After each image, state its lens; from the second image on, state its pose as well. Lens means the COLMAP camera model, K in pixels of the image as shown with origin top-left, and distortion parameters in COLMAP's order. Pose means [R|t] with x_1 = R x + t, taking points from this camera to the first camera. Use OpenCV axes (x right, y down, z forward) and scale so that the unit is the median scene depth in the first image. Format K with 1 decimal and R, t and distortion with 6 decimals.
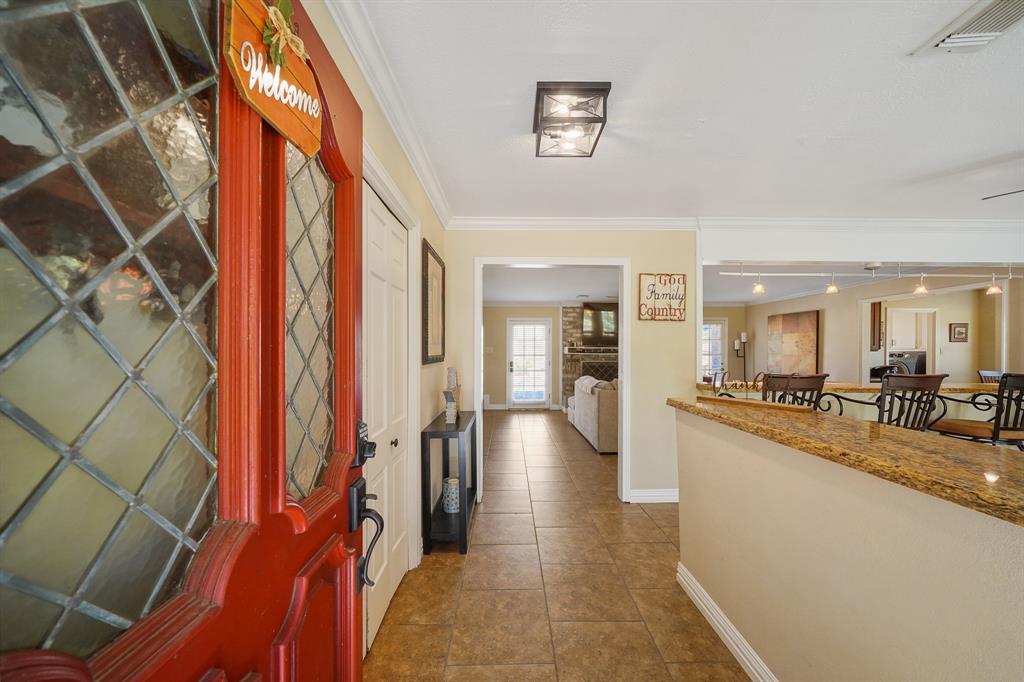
lens RADIAL K [[352.4, 0, 512.2], [0, 352.4, 346.3], [0, 0, 1]] dist [-0.004677, 0.000035]
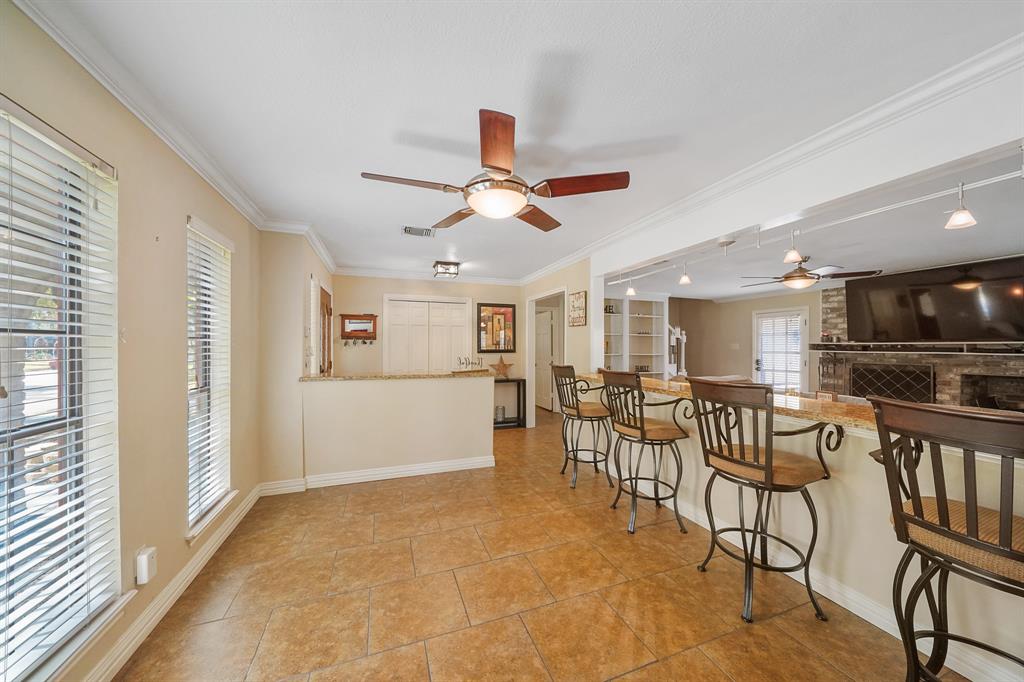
lens RADIAL K [[352.4, 0, 512.2], [0, 352.4, 346.3], [0, 0, 1]] dist [-0.004677, 0.000035]
pose [[0.339458, -0.002101, -0.940619, 0.774351], [0.011998, 0.999926, 0.002097, 0.000310], [0.940545, -0.011998, 0.339458, 0.132772]]
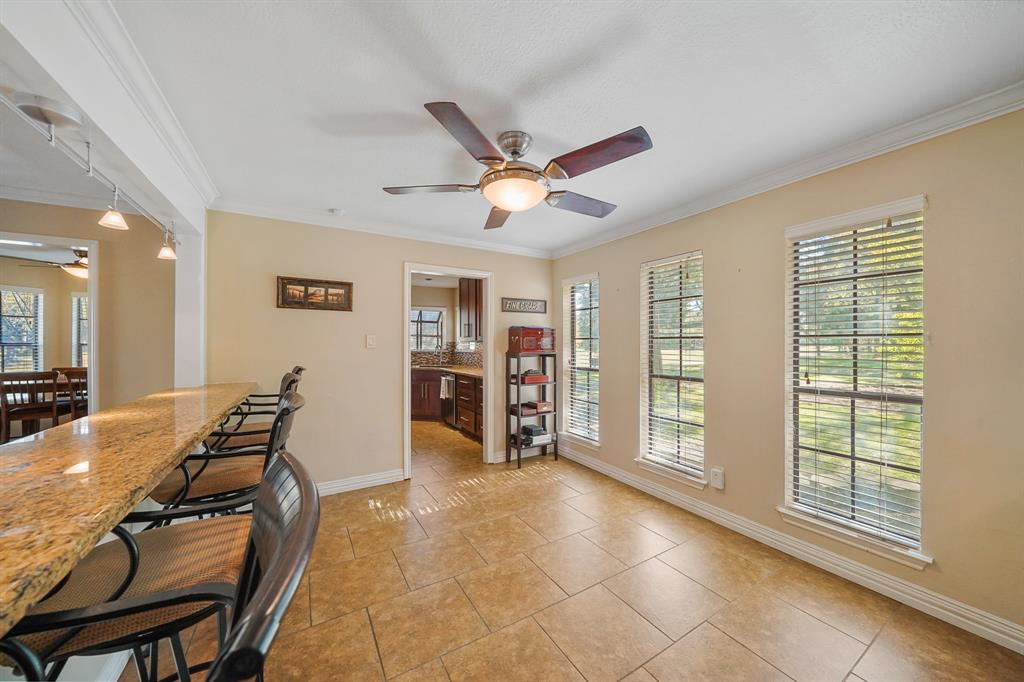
lens RADIAL K [[354.4, 0, 512.0], [0, 354.4, 341.0], [0, 0, 1]] dist [-0.003929, -0.000083]
pose [[-0.503873, 0.000077, 0.863778, 0.225570], [-0.013476, 0.999878, -0.007950, 0.000807], [-0.863672, -0.015646, -0.503811, 0.376650]]
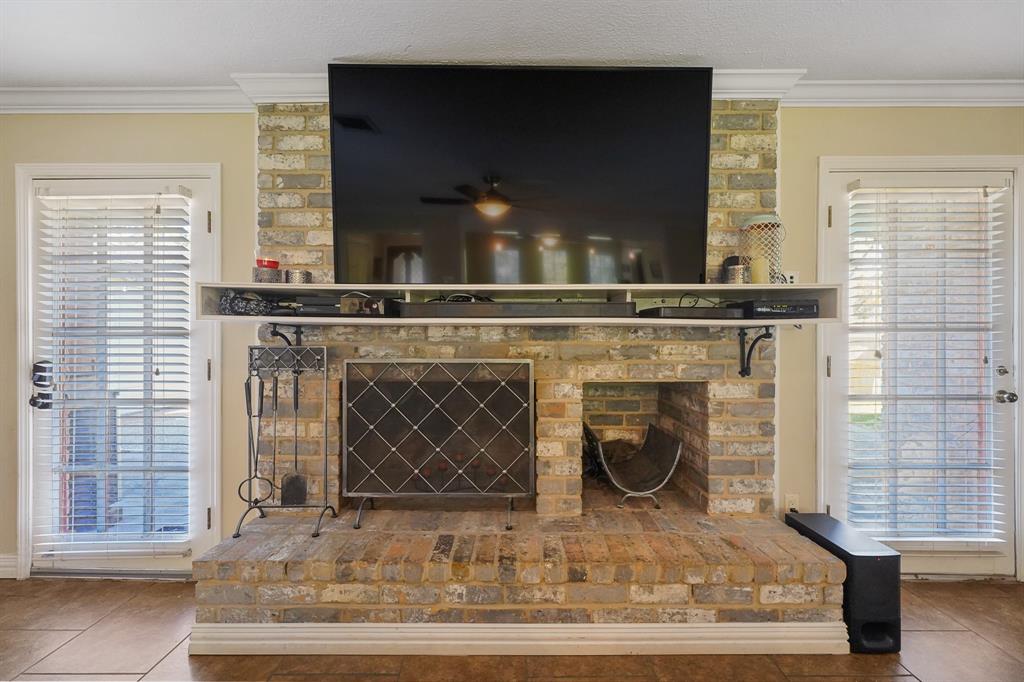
lens RADIAL K [[406.0, 0, 510.2], [0, 406.0, 346.0], [0, 0, 1]] dist [-0.001465, -0.000403]
pose [[0.999902, -0.002323, -0.013820, 0.367405], [0.002521, 0.999894, 0.014340, 0.037078], [0.013785, -0.014374, 0.999802, 0.923387]]
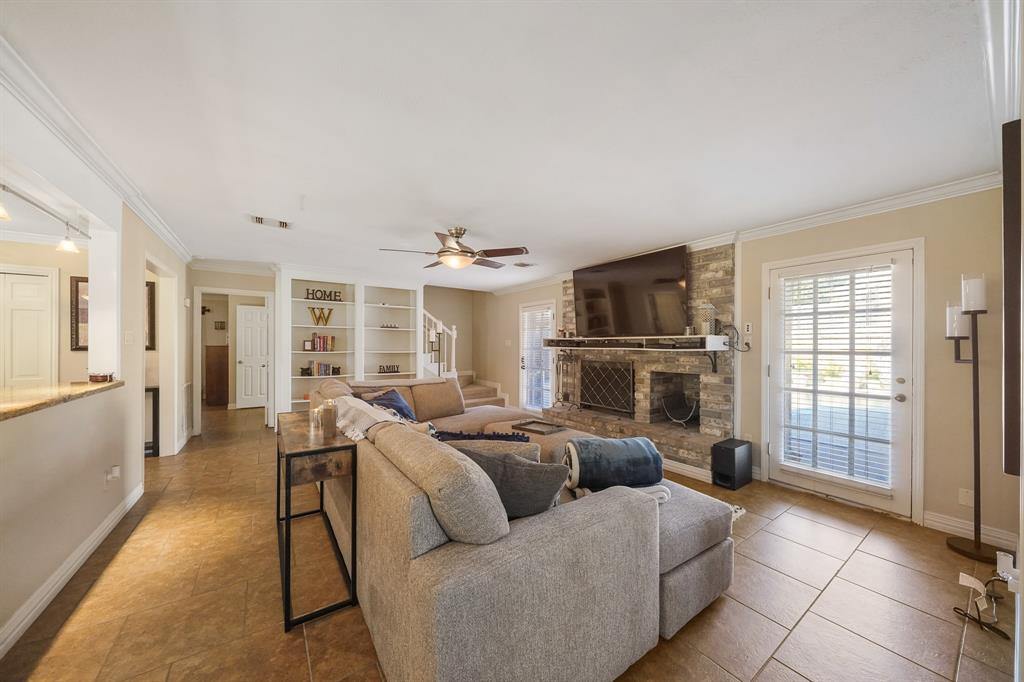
lens RADIAL K [[352.4, 0, 512.2], [0, 352.4, 346.3], [0, 0, 1]] dist [-0.004677, 0.000035]
pose [[0.562751, 0.002563, -0.826623, 0.821708], [0.010518, 0.999892, 0.010261, 0.011916], [0.826560, -0.014469, 0.562663, 0.634057]]
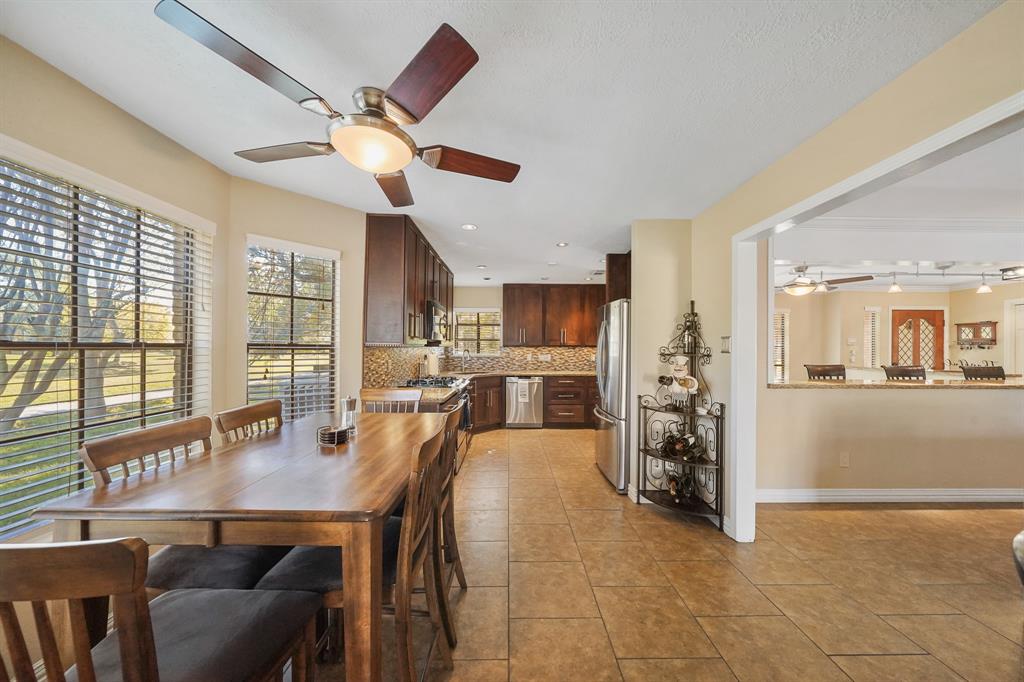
lens RADIAL K [[352.4, 0, 512.2], [0, 352.4, 346.3], [0, 0, 1]] dist [-0.004677, 0.000035]
pose [[-0.999940, -0.010850, 0.001560, 1.078619], [-0.010880, 0.999728, -0.020611, 0.016736], [-0.001336, -0.020627, -0.999786, 0.955138]]
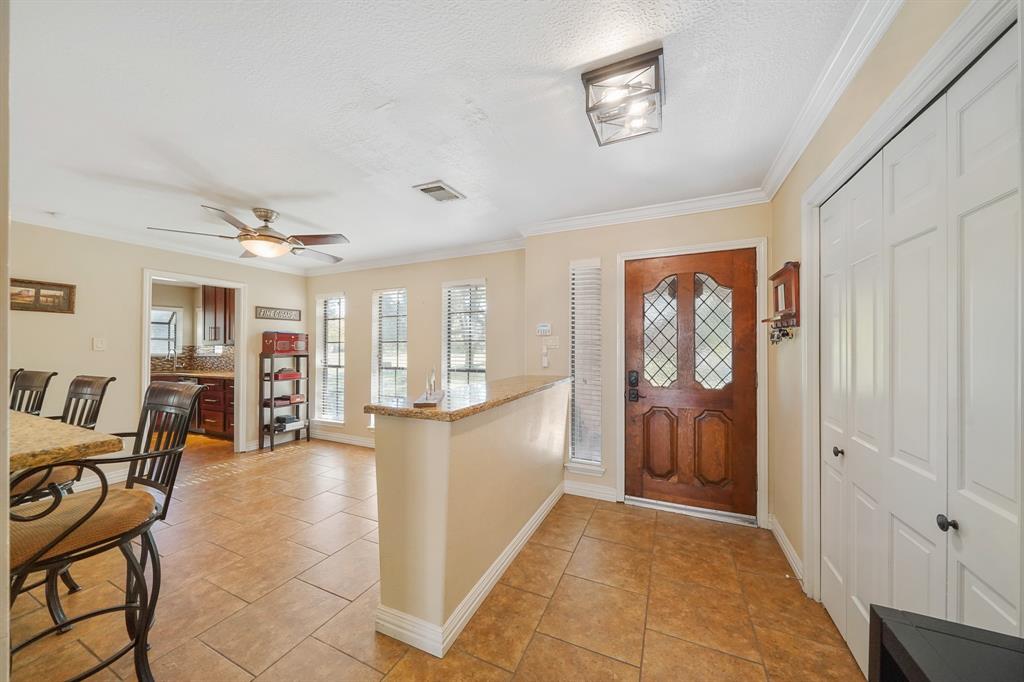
lens RADIAL K [[353.2, 0, 508.5], [0, 353.2, 341.1], [0, 0, 1]] dist [-0.010294, 0.000028]
pose [[-0.900621, 0.005602, 0.434569, 0.005683], [-0.007038, 0.999598, -0.027472, 0.006027], [-0.434549, -0.027801, -0.900219, 0.493695]]
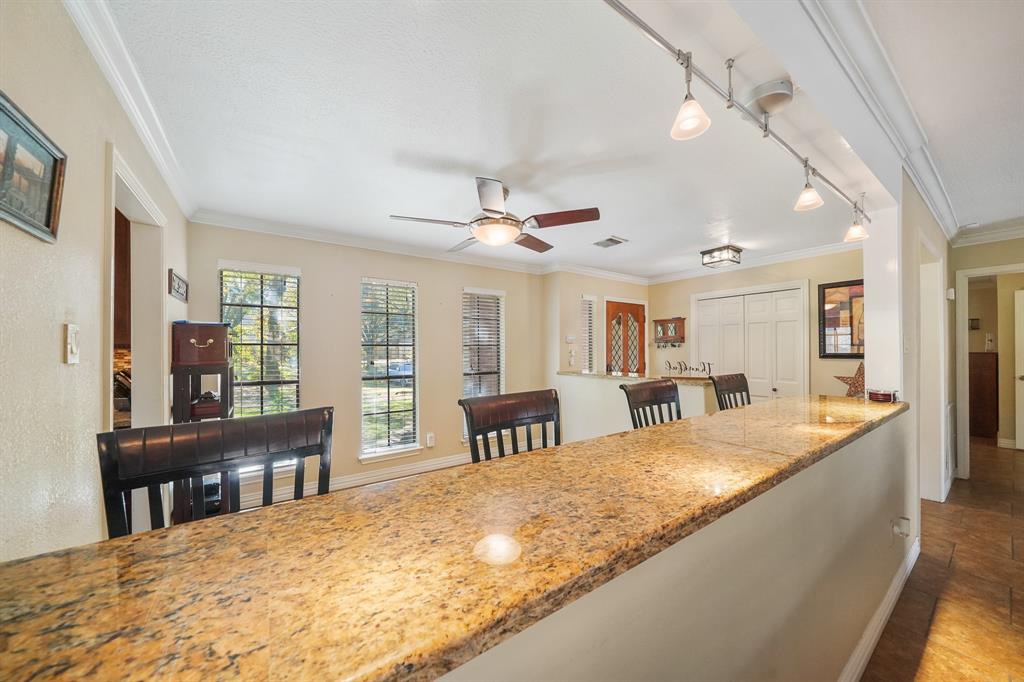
lens RADIAL K [[352.4, 0, 512.2], [0, 352.4, 346.3], [0, 0, 1]] dist [-0.004677, 0.000035]
pose [[-0.823864, -0.005582, -0.566760, 0.686160], [0.009364, 0.999681, -0.023458, 0.006881], [0.566710, -0.024633, -0.823549, 0.547235]]
